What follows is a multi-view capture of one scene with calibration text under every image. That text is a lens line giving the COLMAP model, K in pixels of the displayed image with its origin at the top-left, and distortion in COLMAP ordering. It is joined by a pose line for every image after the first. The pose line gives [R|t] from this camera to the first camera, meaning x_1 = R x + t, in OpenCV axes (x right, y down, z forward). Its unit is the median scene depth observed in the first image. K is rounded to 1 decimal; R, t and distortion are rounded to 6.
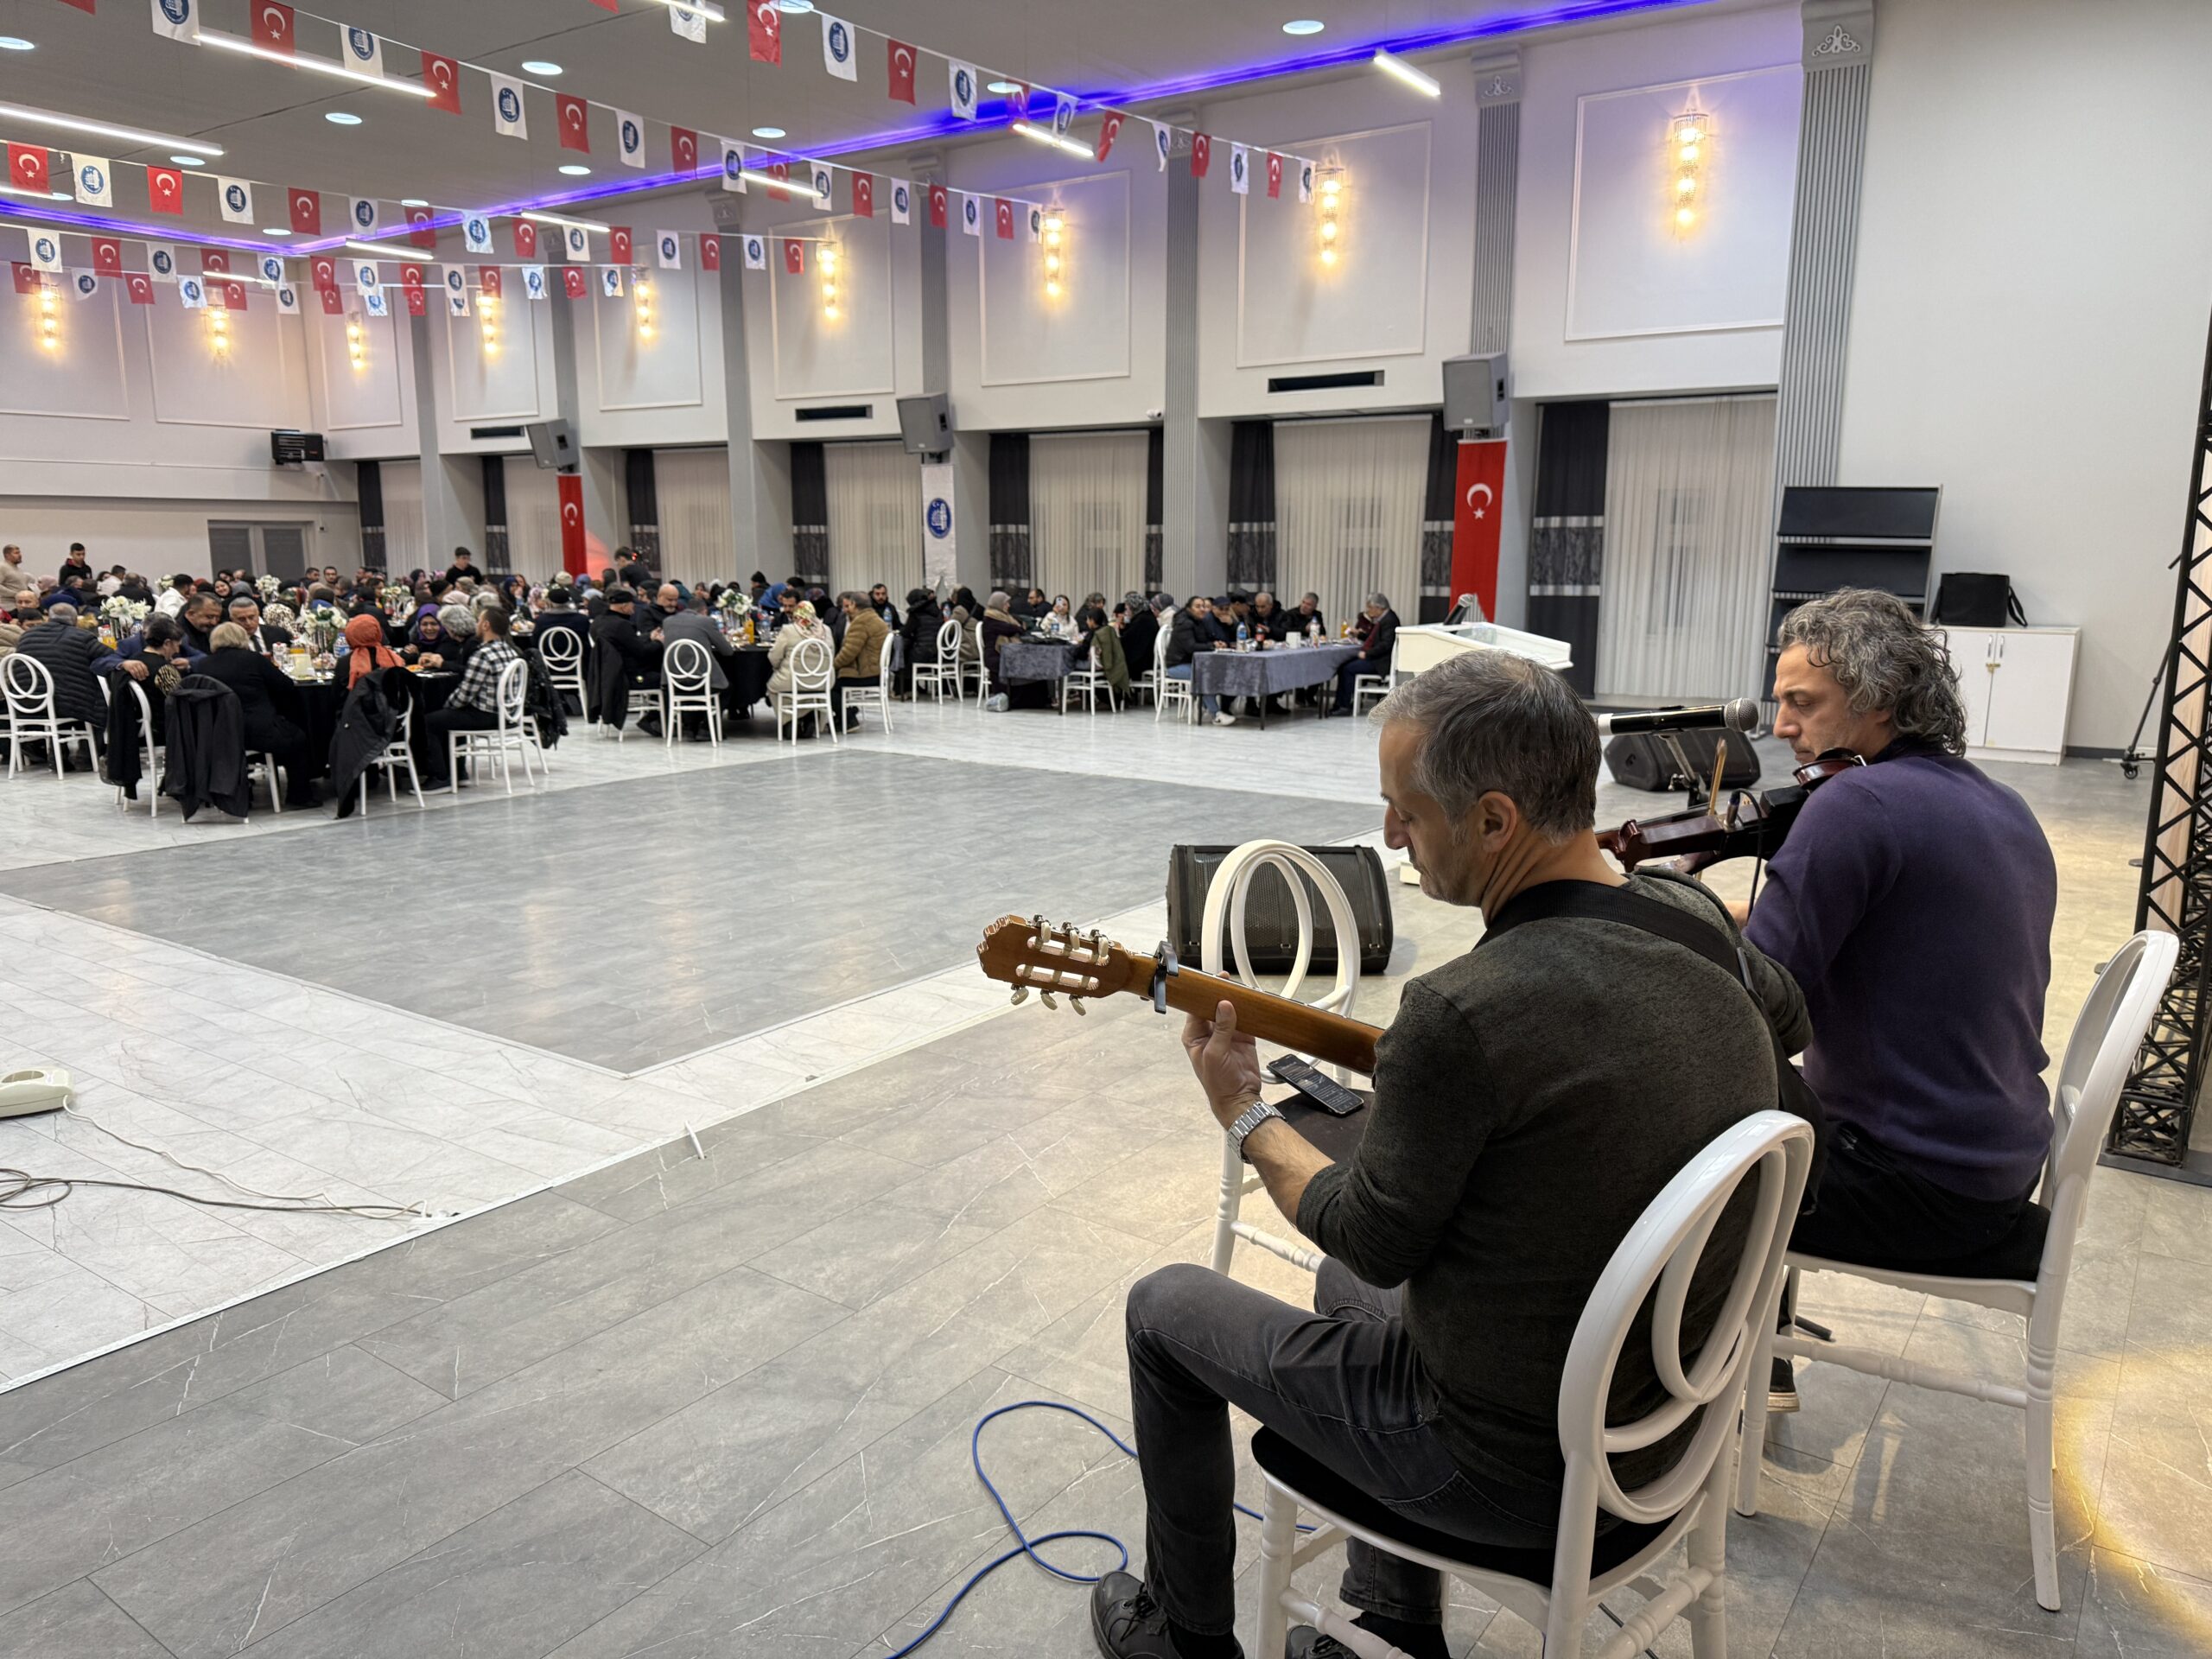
lens RADIAL K [[1553.7, 0, 1102.3], [0, 1553.7, 851.2], [0, 0, 1]] dist [0.042221, -0.057252]
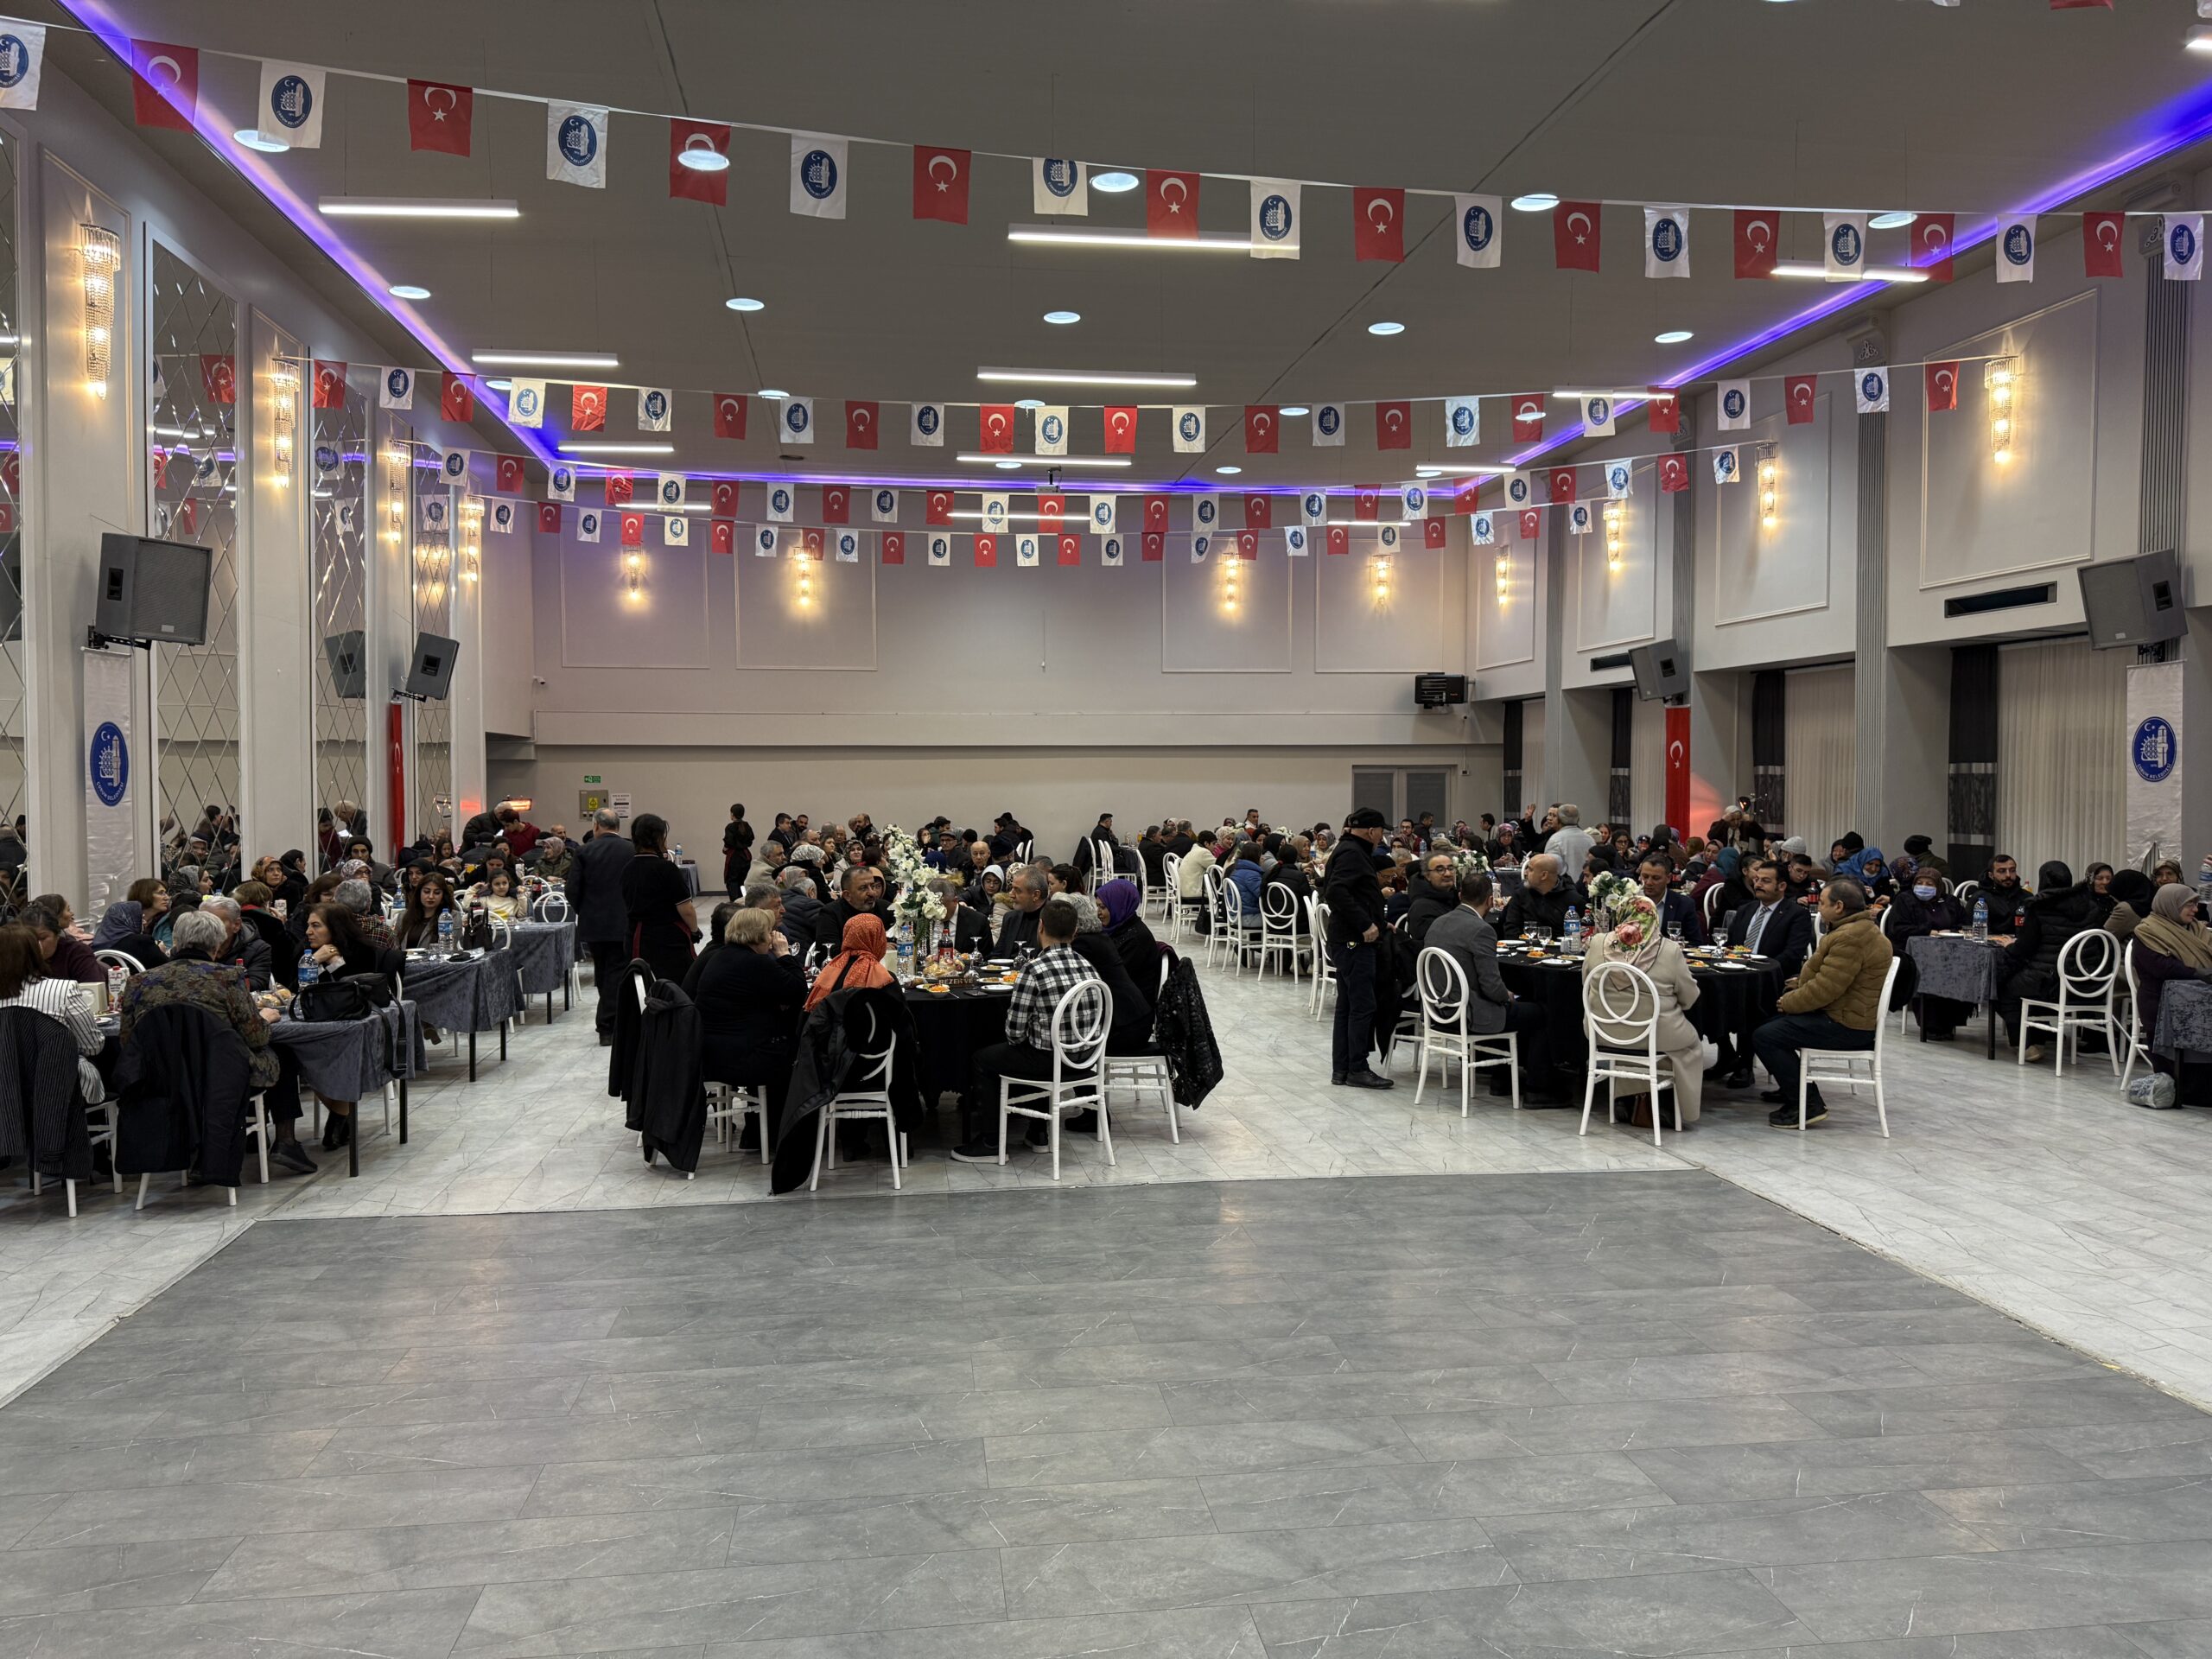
lens RADIAL K [[1553.7, 0, 1109.2], [0, 1553.7, 853.0], [0, 0, 1]] dist [0.042221, -0.057252]
pose [[0.679697, 0.029884, -0.732884, 0.065761], [-0.135890, 0.987003, -0.085783, -0.064645], [0.720796, 0.157898, 0.674924, 0.291261]]
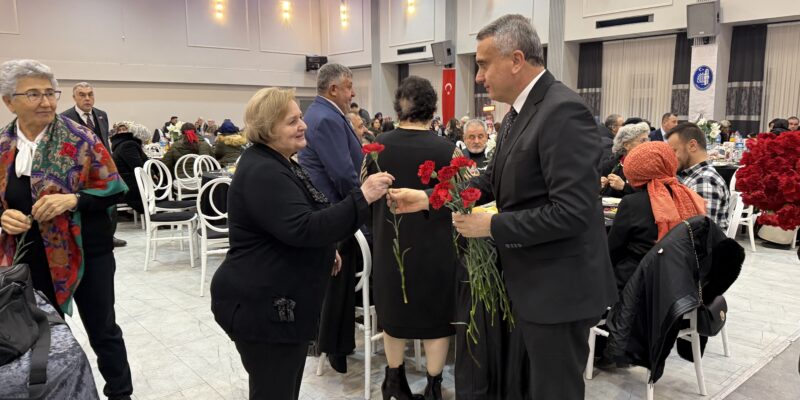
lens RADIAL K [[558.9, 0, 408.1], [0, 558.9, 205.5], [0, 0, 1]] dist [0.030157, -0.014776]
pose [[0.971316, 0.026873, -0.236268, -0.256286], [-0.033607, 0.999134, -0.024523, -0.055900], [0.235405, 0.031760, 0.971378, 0.353620]]
